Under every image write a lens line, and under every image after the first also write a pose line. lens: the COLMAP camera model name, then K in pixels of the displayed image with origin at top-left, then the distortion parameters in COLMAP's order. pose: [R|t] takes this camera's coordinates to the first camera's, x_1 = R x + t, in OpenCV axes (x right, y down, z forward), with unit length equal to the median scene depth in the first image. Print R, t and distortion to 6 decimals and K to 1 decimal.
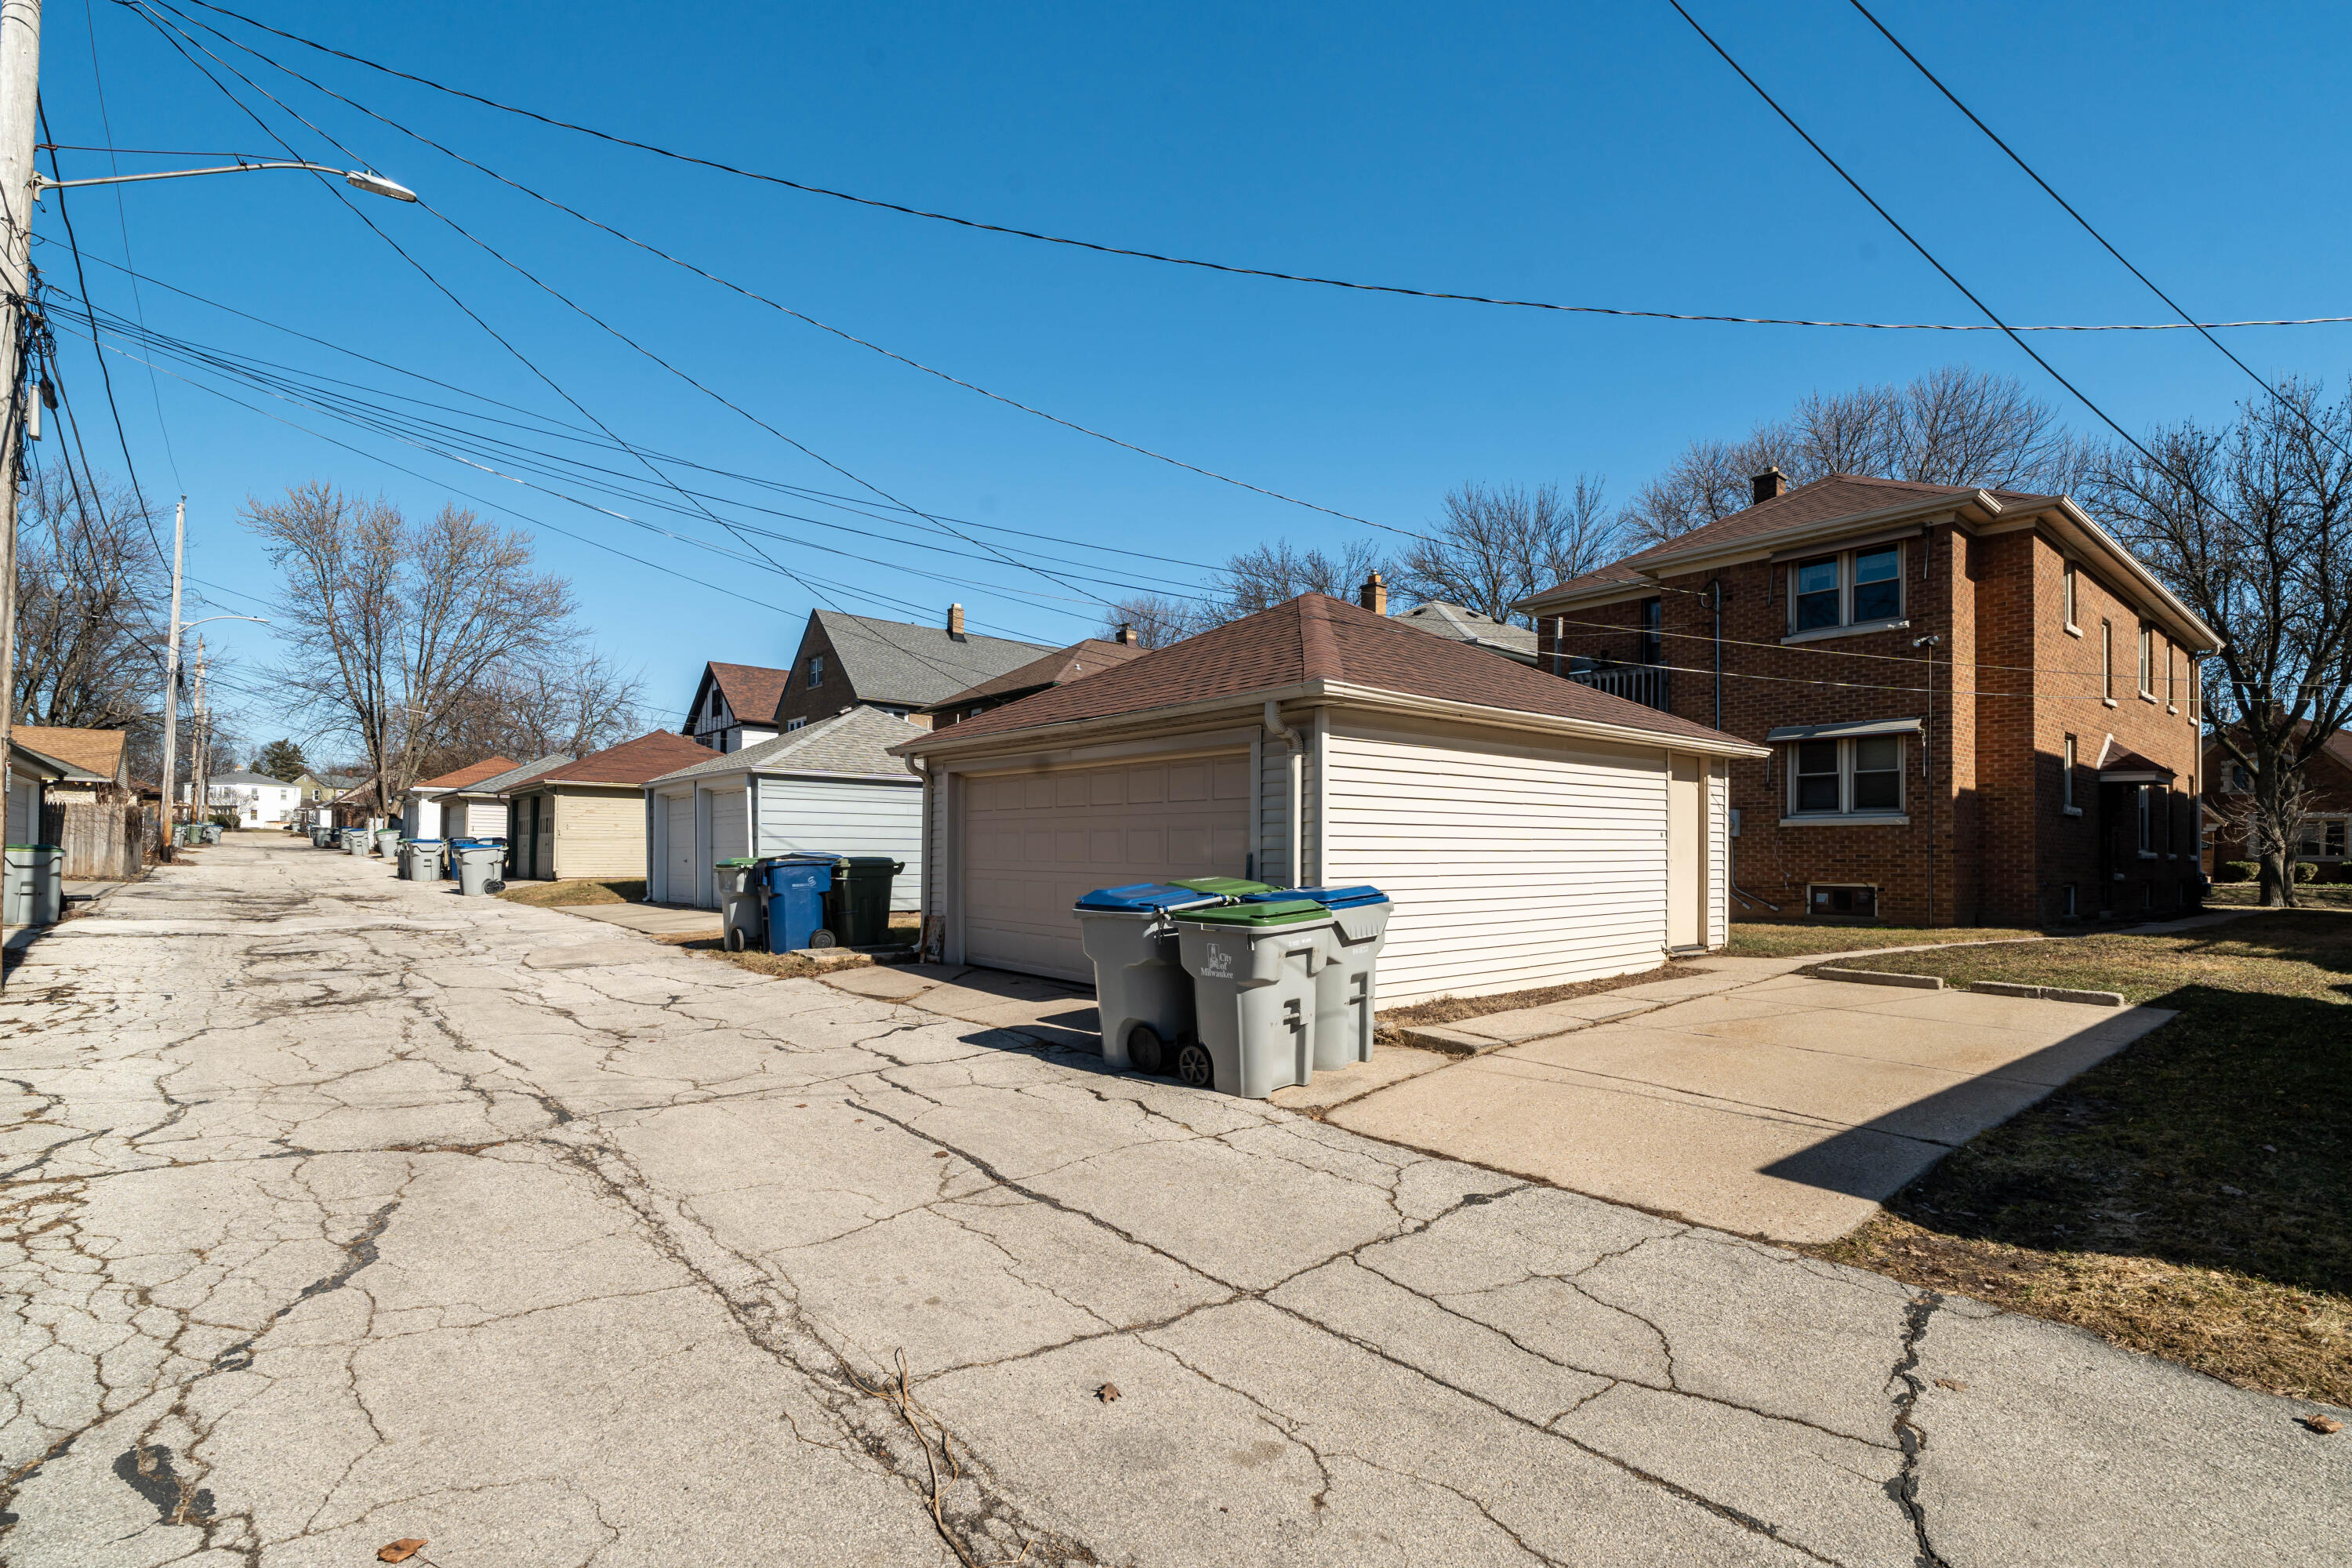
lens RADIAL K [[1079.2, 0, 1175.3], [0, 1079.2, 847.6], [0, 0, 1]] dist [-0.012224, 0.004356]
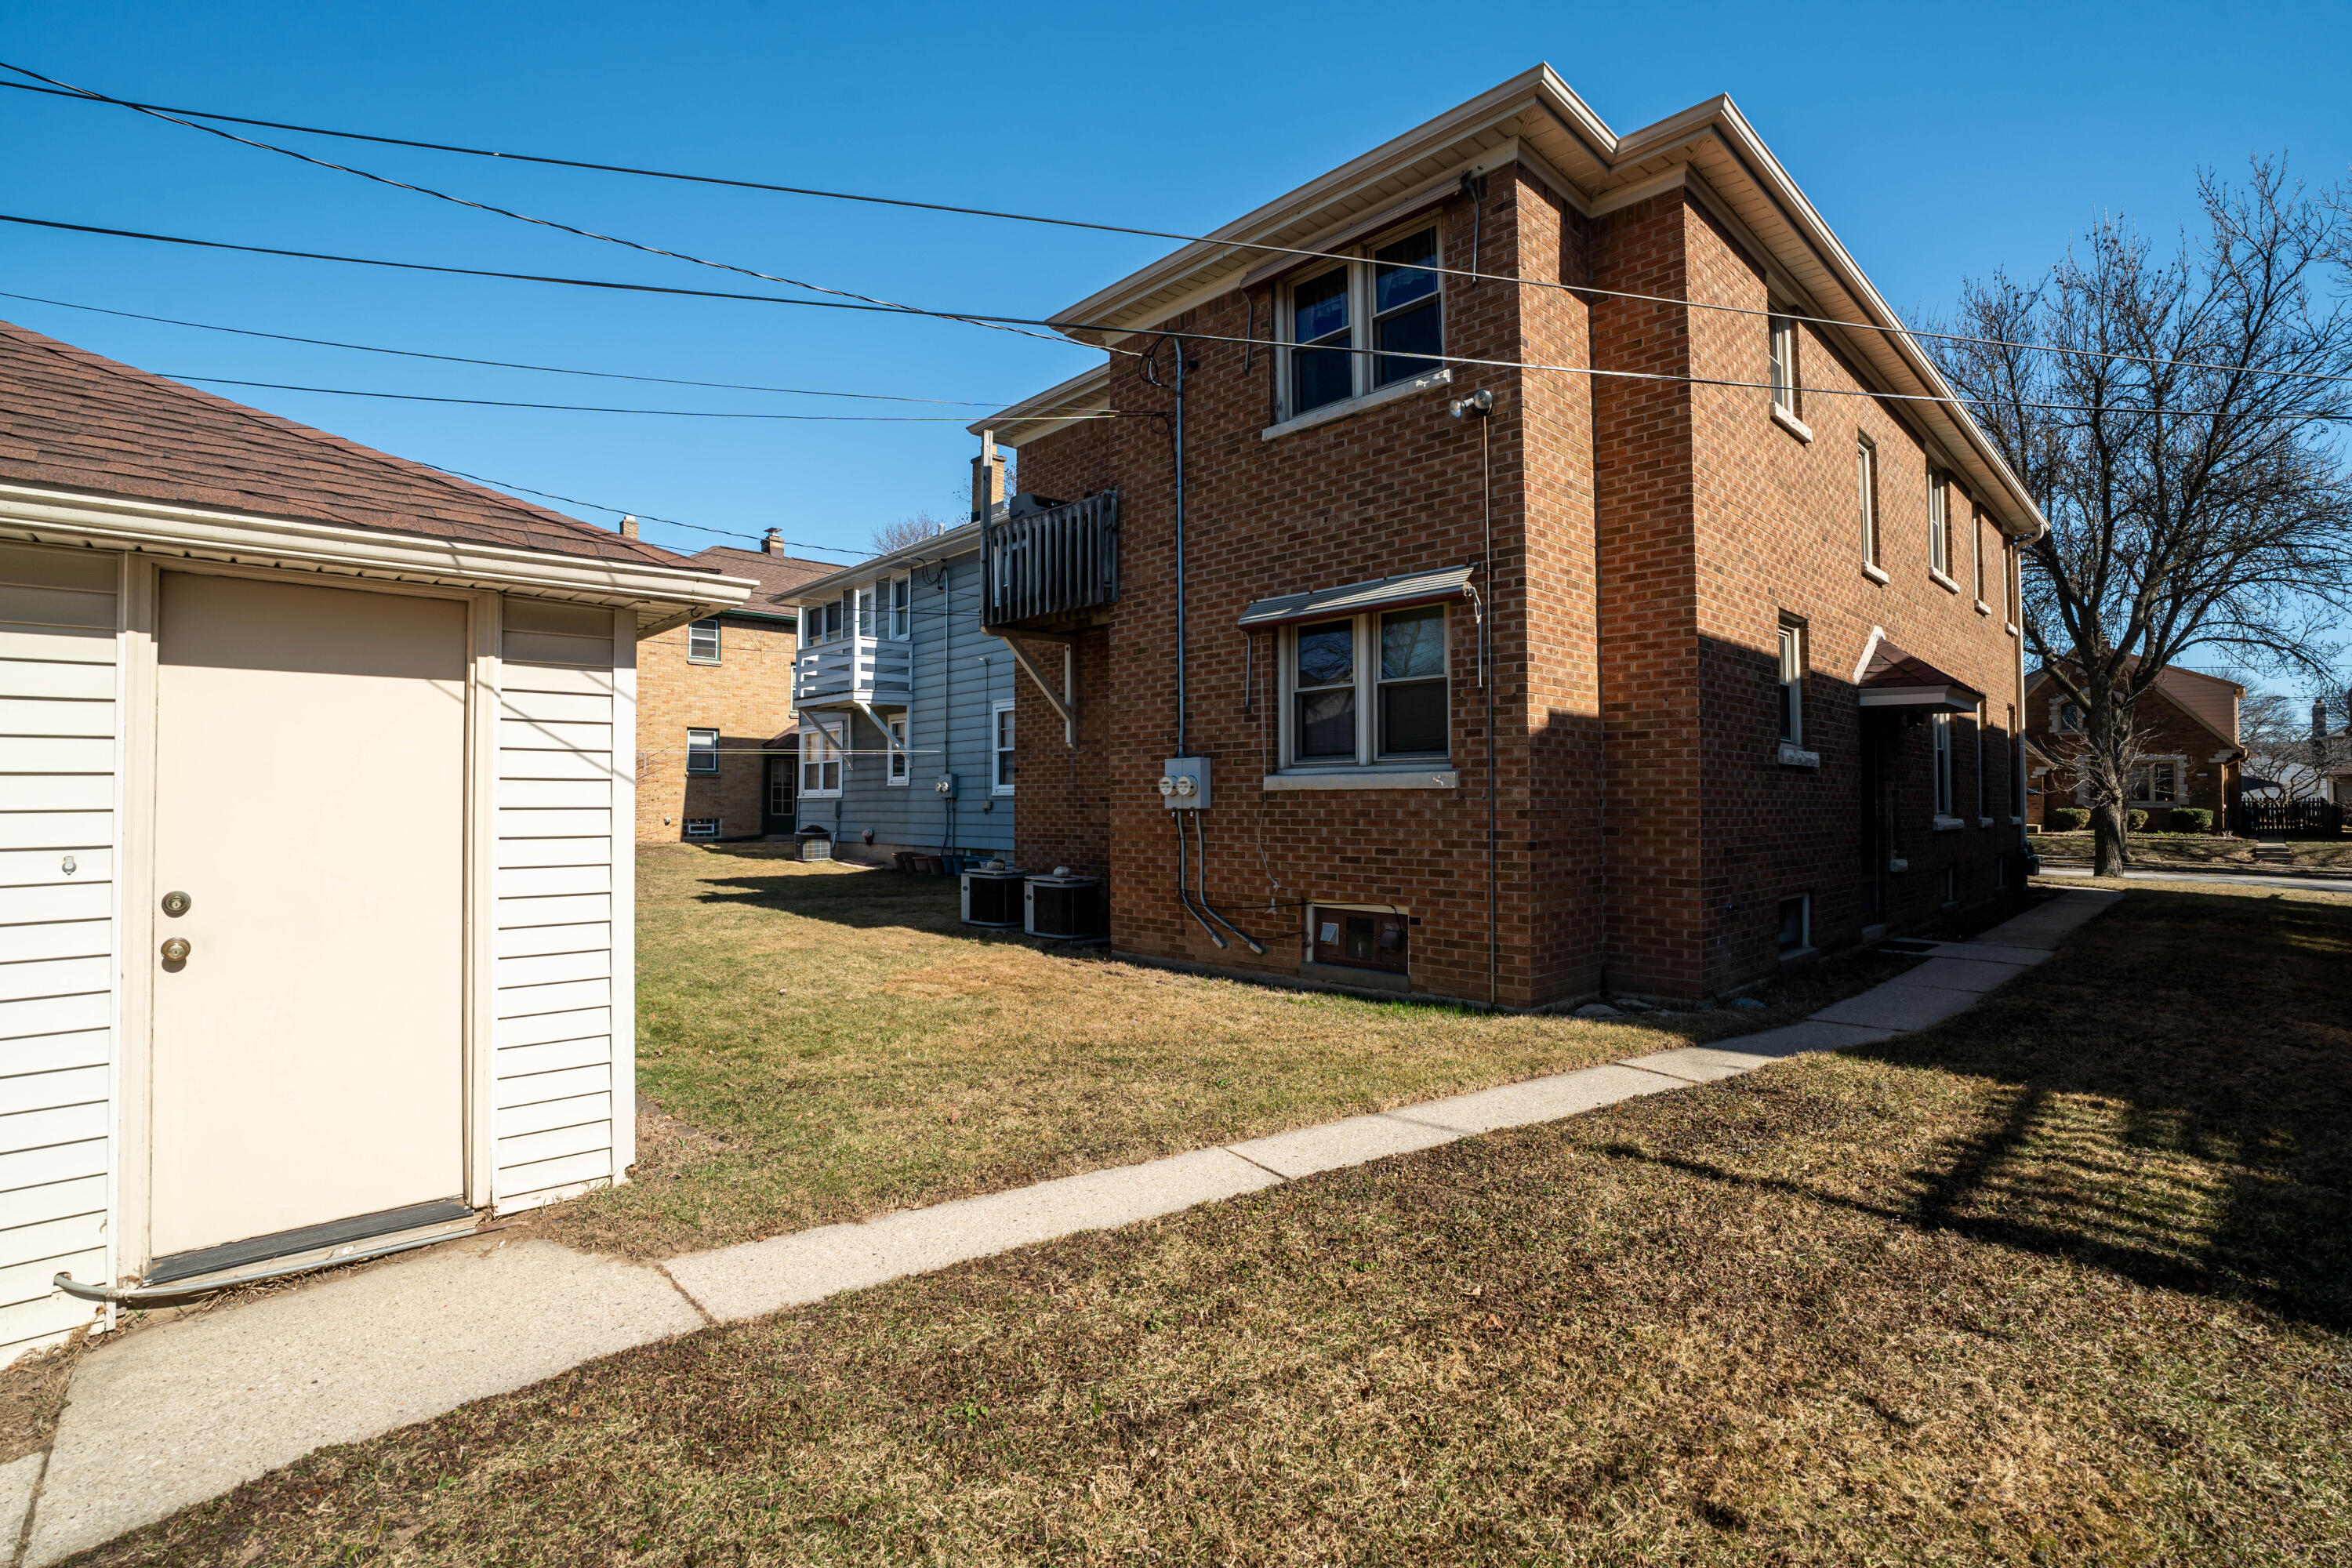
lens RADIAL K [[1079.2, 0, 1169.9], [0, 1079.2, 771.6], [0, 0, 1]] dist [-0.012224, 0.004356]
pose [[0.996244, -0.007068, 0.086300, 0.422233], [0.009036, 0.999707, -0.022439, -0.015604], [-0.086116, 0.023134, 0.996016, 0.434823]]
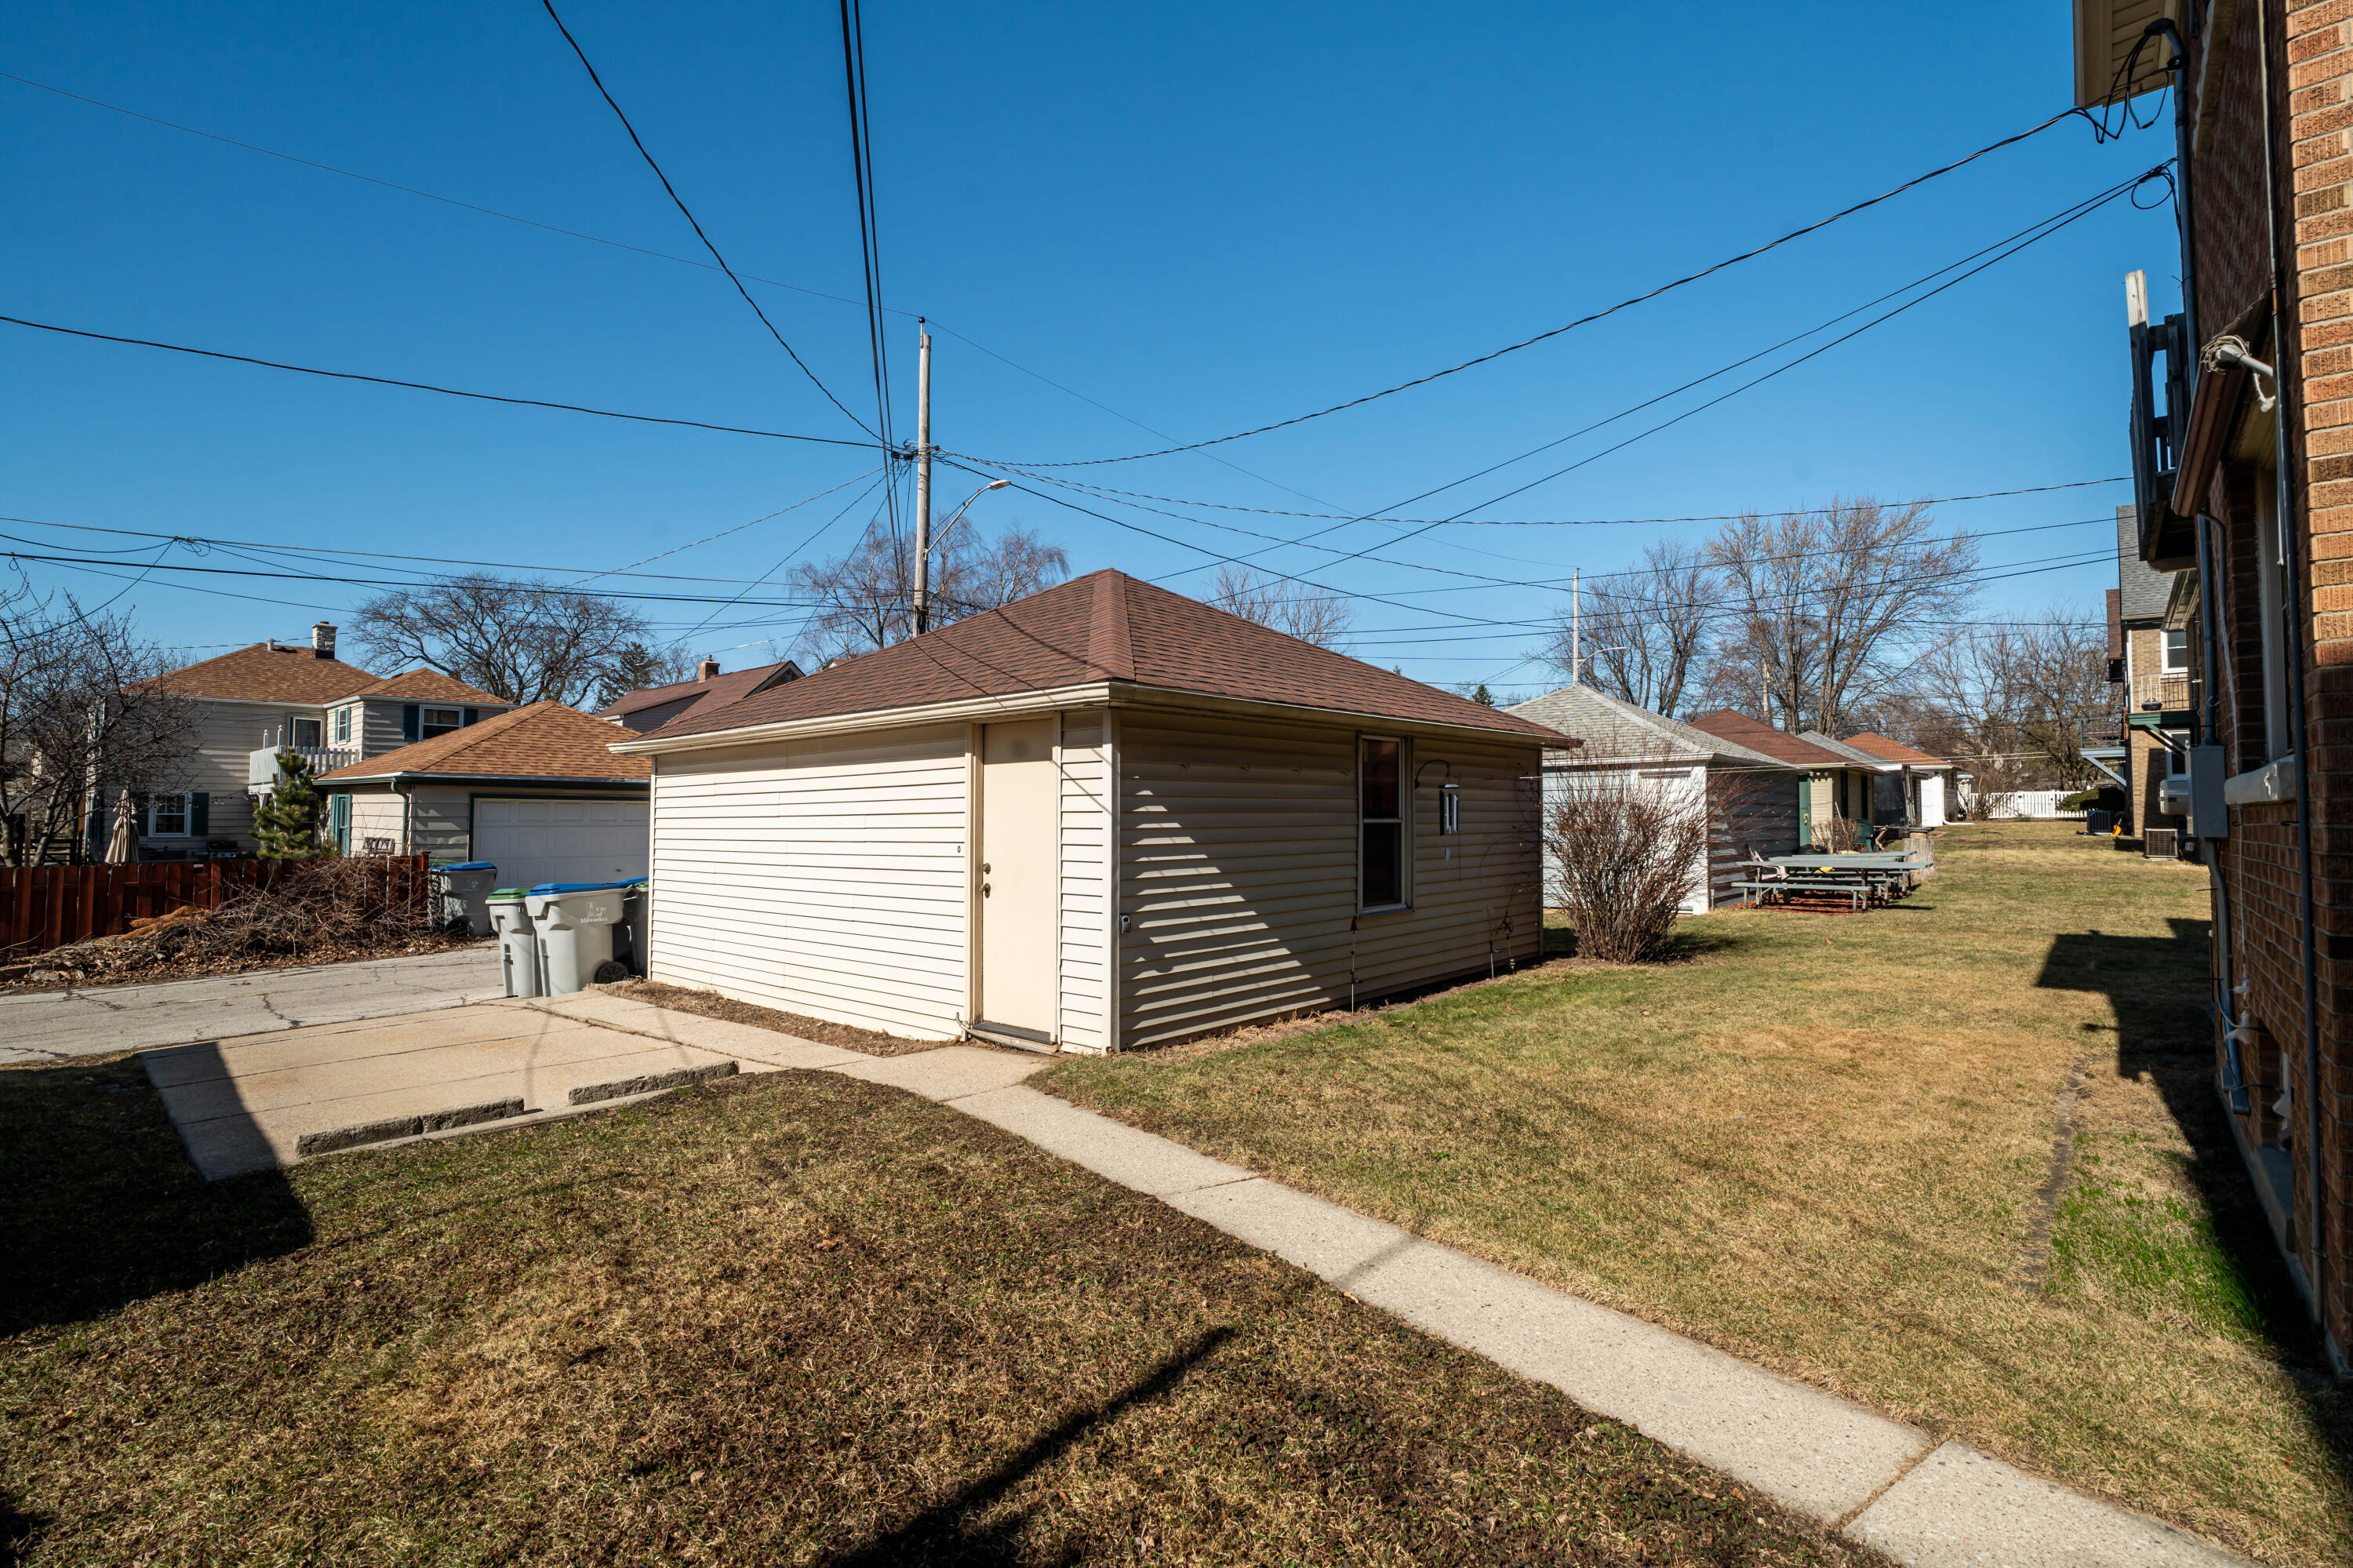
lens RADIAL K [[1079.7, 0, 1170.5], [0, 1079.7, 796.3], [0, 0, 1]] dist [-0.012224, 0.004356]
pose [[0.159367, -0.049728, -0.985966, 0.678542], [0.001339, 0.998741, -0.050155, -0.006940], [0.987218, 0.006673, 0.159233, 0.617069]]
